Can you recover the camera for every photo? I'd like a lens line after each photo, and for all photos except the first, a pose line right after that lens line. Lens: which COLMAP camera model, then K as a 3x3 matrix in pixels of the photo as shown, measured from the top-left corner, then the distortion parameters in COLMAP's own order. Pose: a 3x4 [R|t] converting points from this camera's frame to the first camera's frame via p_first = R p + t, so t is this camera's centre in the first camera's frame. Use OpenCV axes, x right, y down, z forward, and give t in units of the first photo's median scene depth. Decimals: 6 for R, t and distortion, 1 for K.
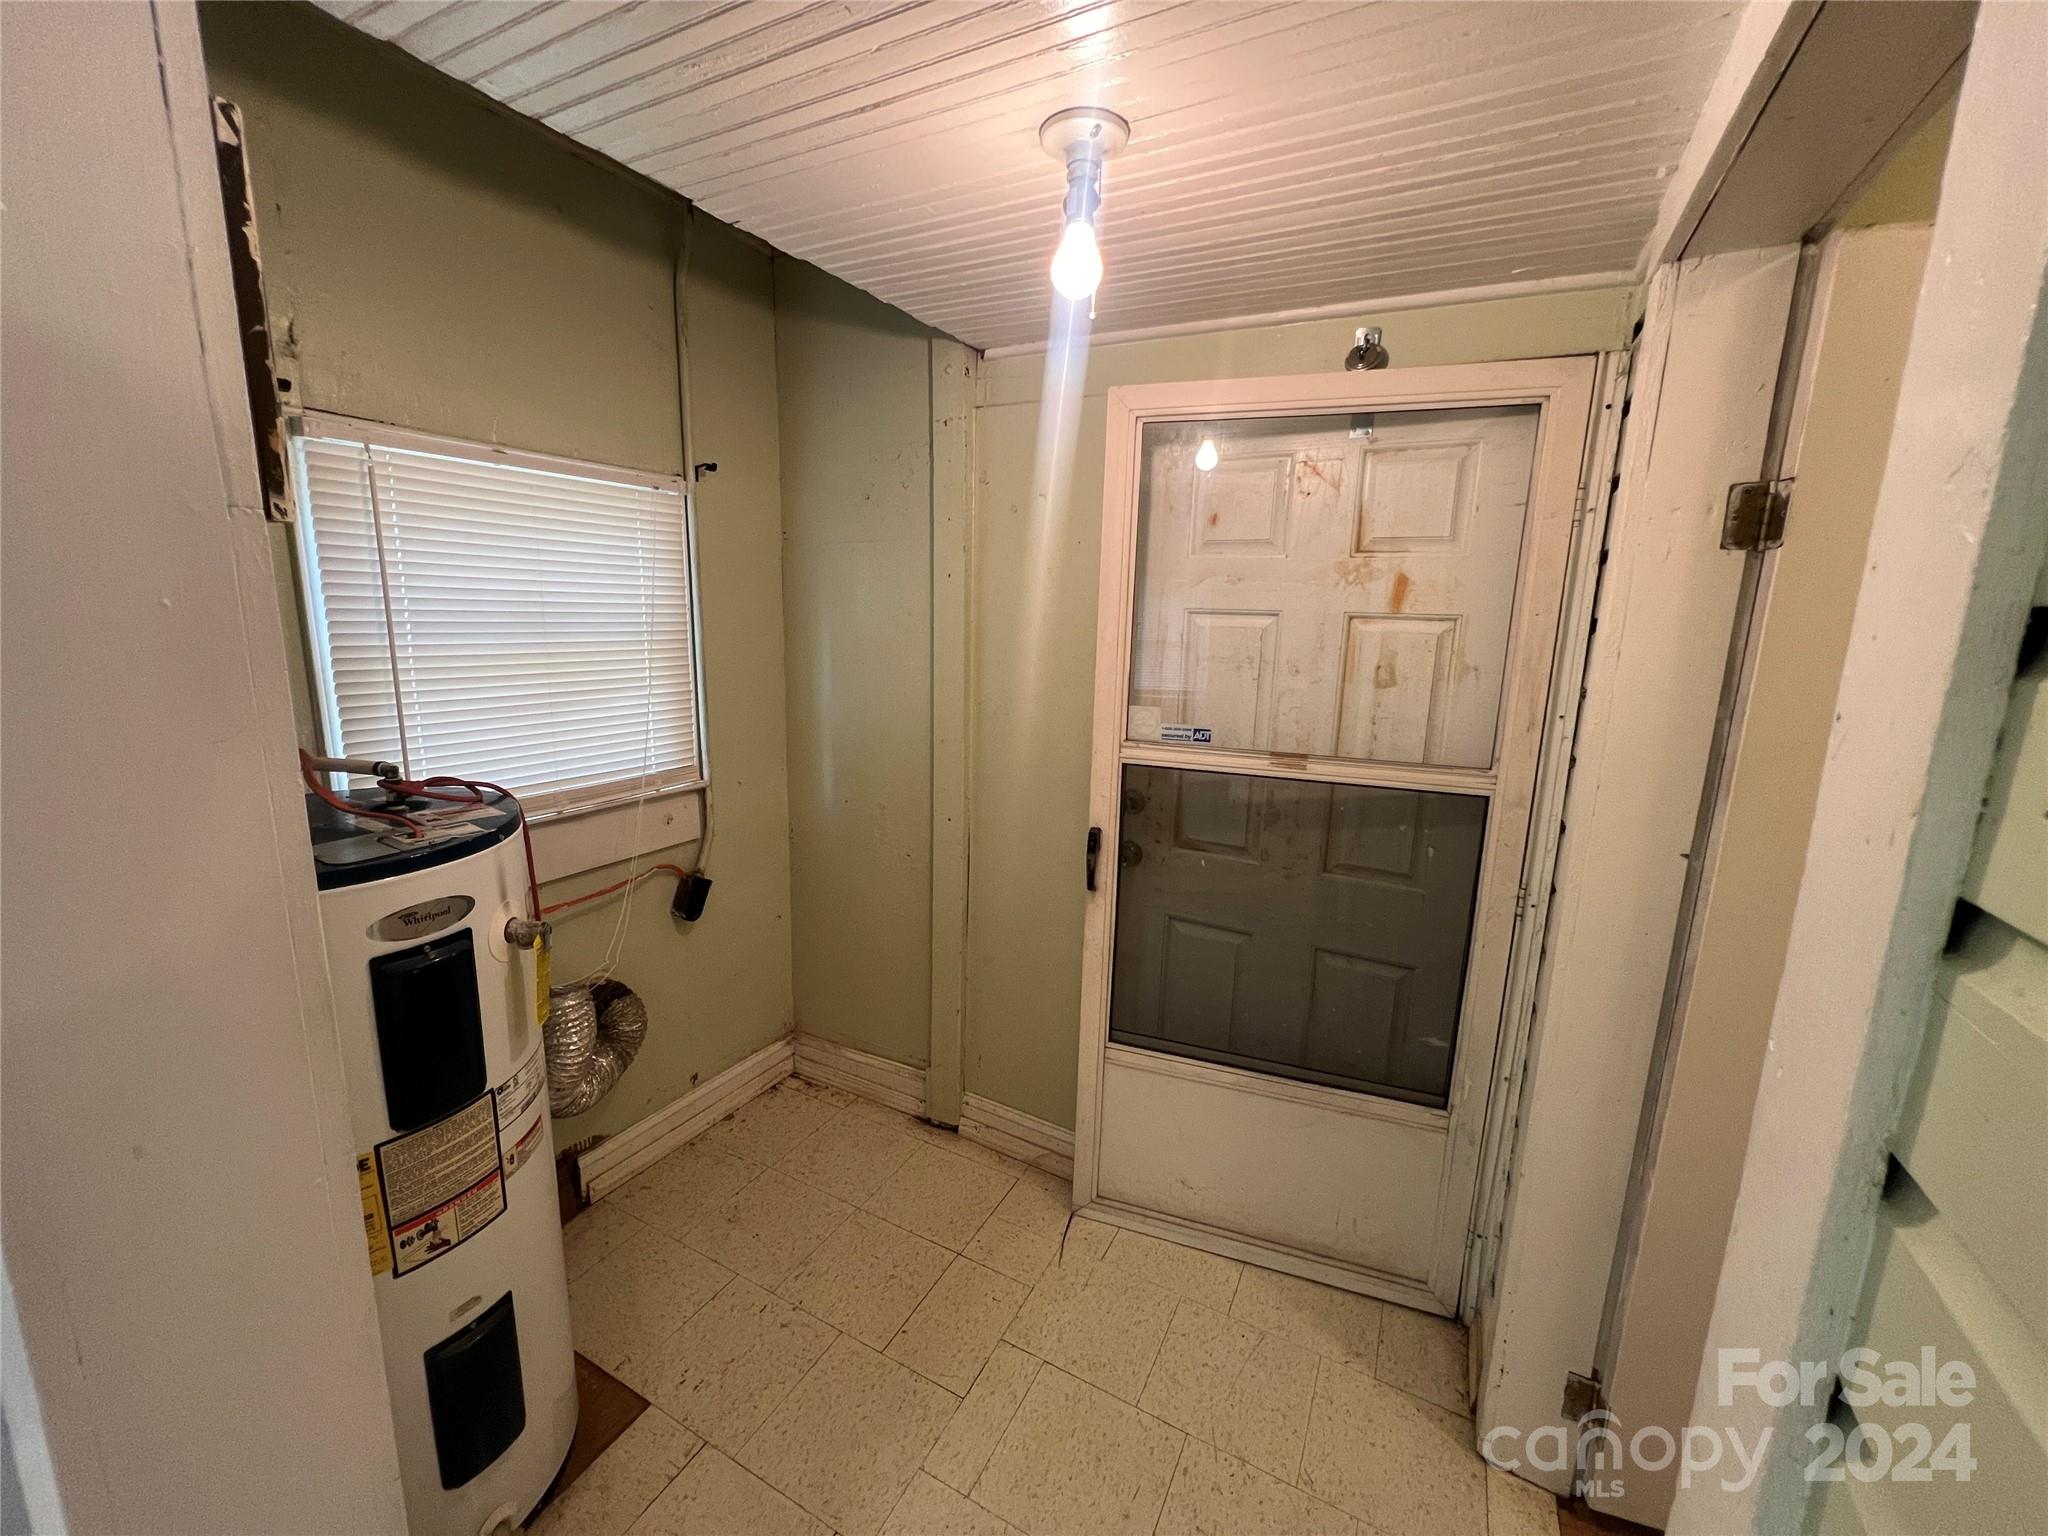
lens RADIAL K [[820.0, 0, 1024.1], [0, 820.0, 769.8], [0, 0, 1]] dist [-0.002647, -0.000147]
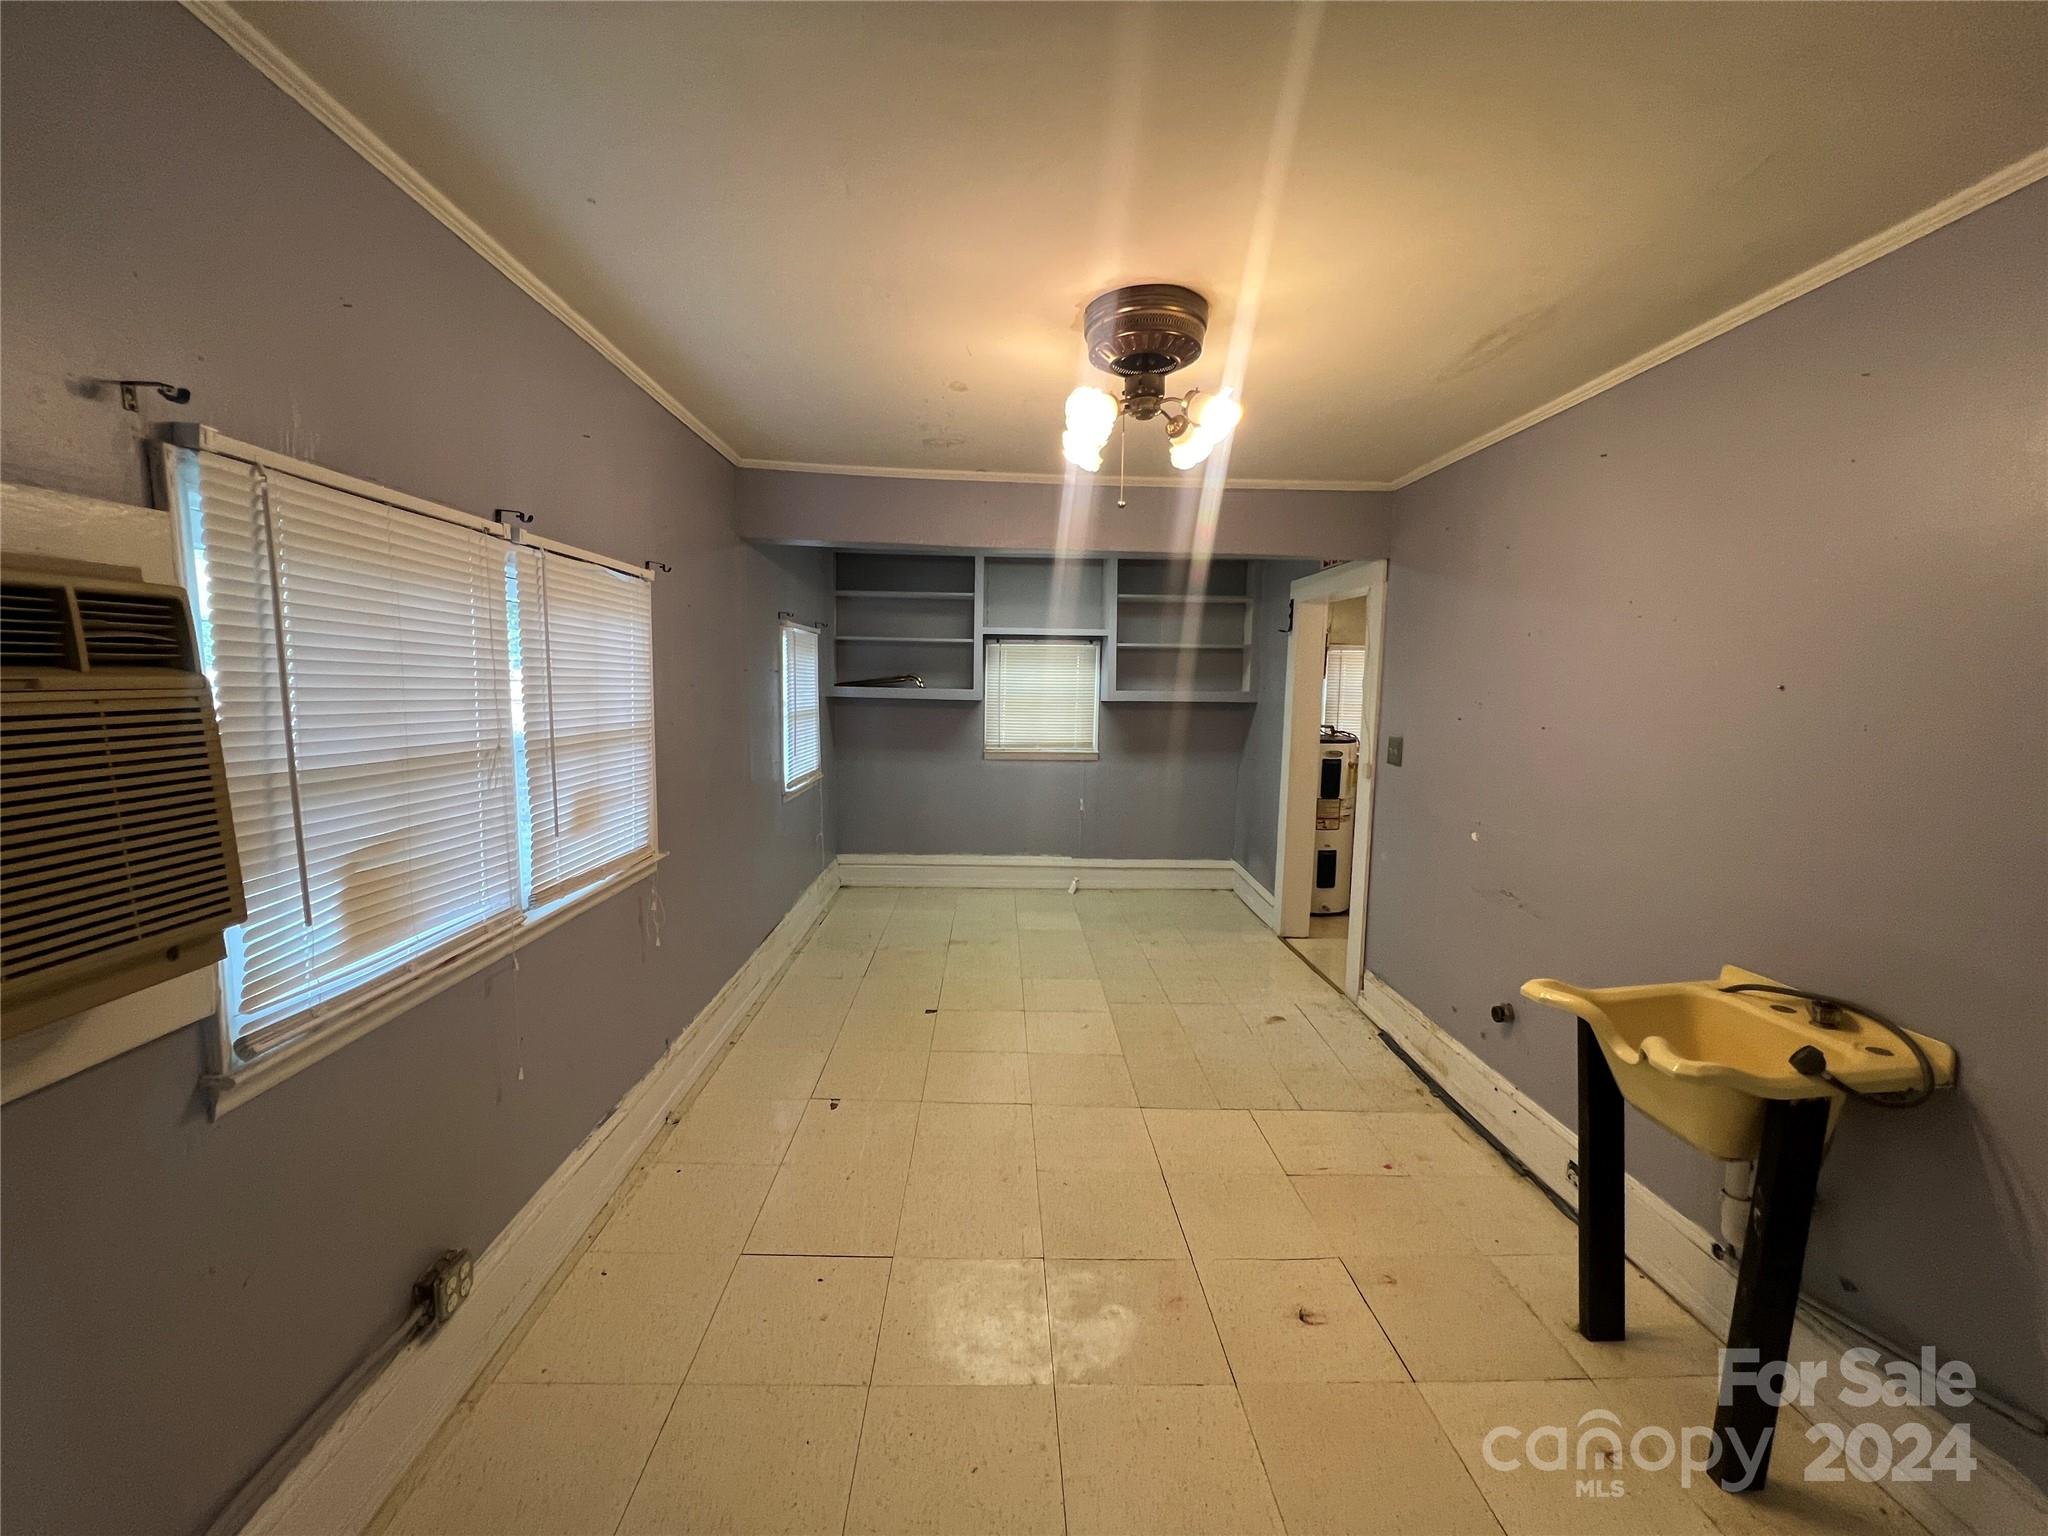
lens RADIAL K [[820.0, 0, 1024.9], [0, 820.0, 772.1], [0, 0, 1]] dist [-0.002647, -0.000147]
pose [[0.507408, 0.072961, -0.858612, 1.618417], [-0.158476, 0.987315, -0.009756, 0.380422], [0.847008, 0.141020, 0.512534, -1.949321]]
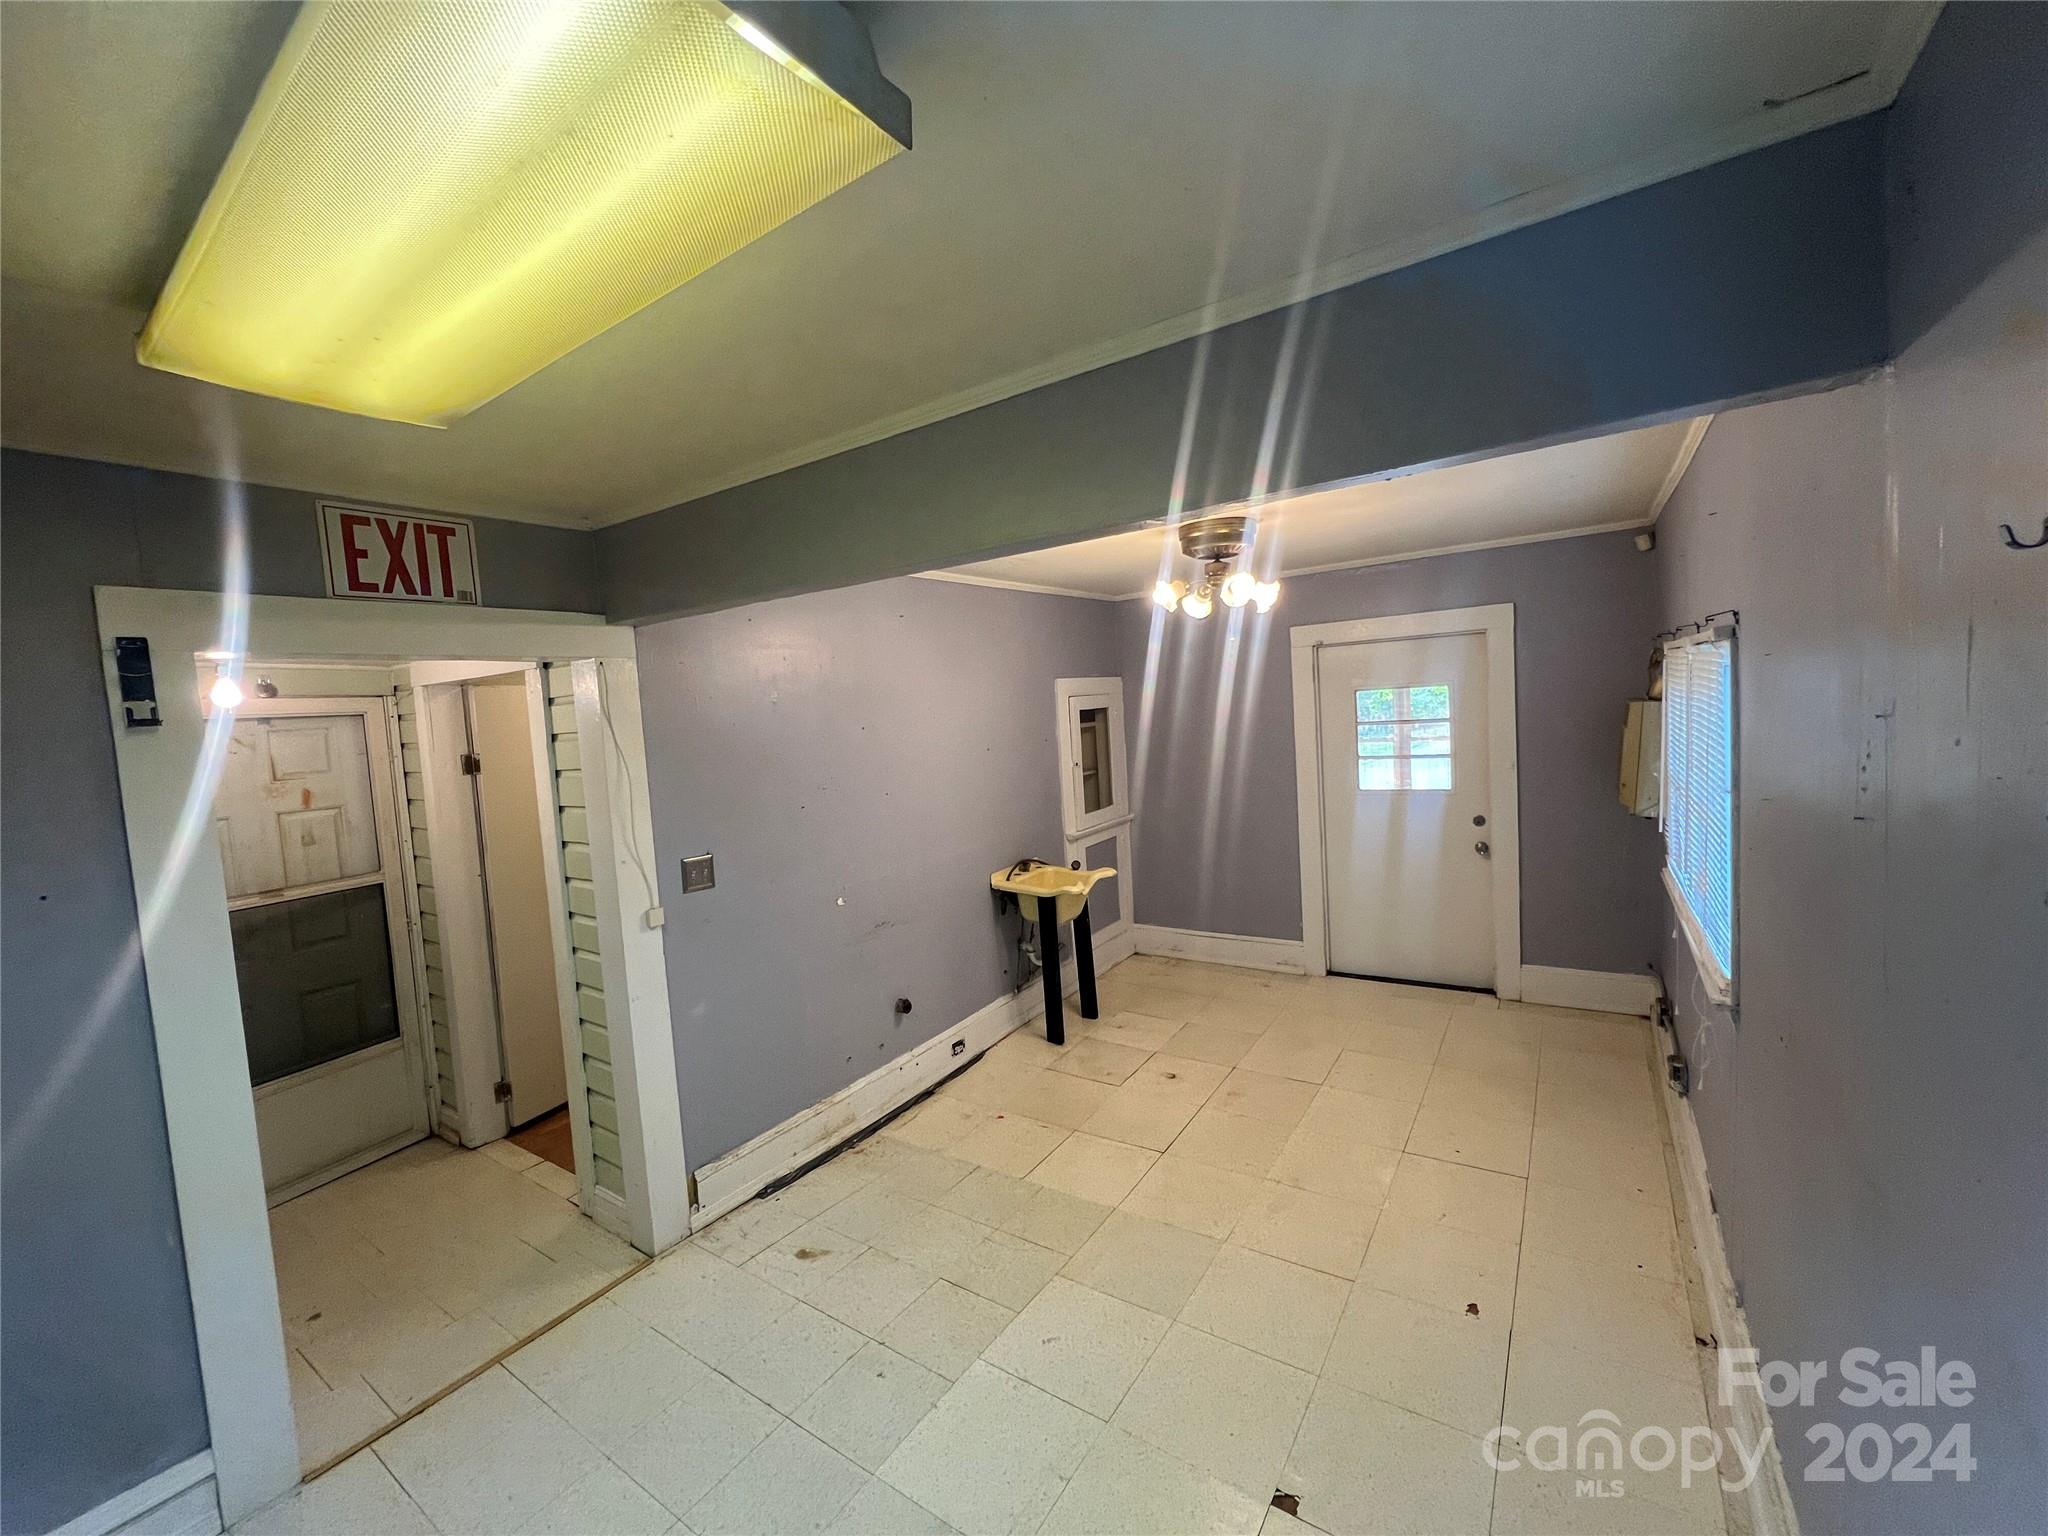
lens RADIAL K [[820.0, 0, 1017.6], [0, 820.0, 764.2], [0, 0, 1]] dist [-0.002647, -0.000147]
pose [[0.099276, -0.116915, 0.988168, -1.333109], [0.237978, 0.967044, 0.090507, -0.063672], [-0.966184, 0.226177, 0.123827, -0.942846]]
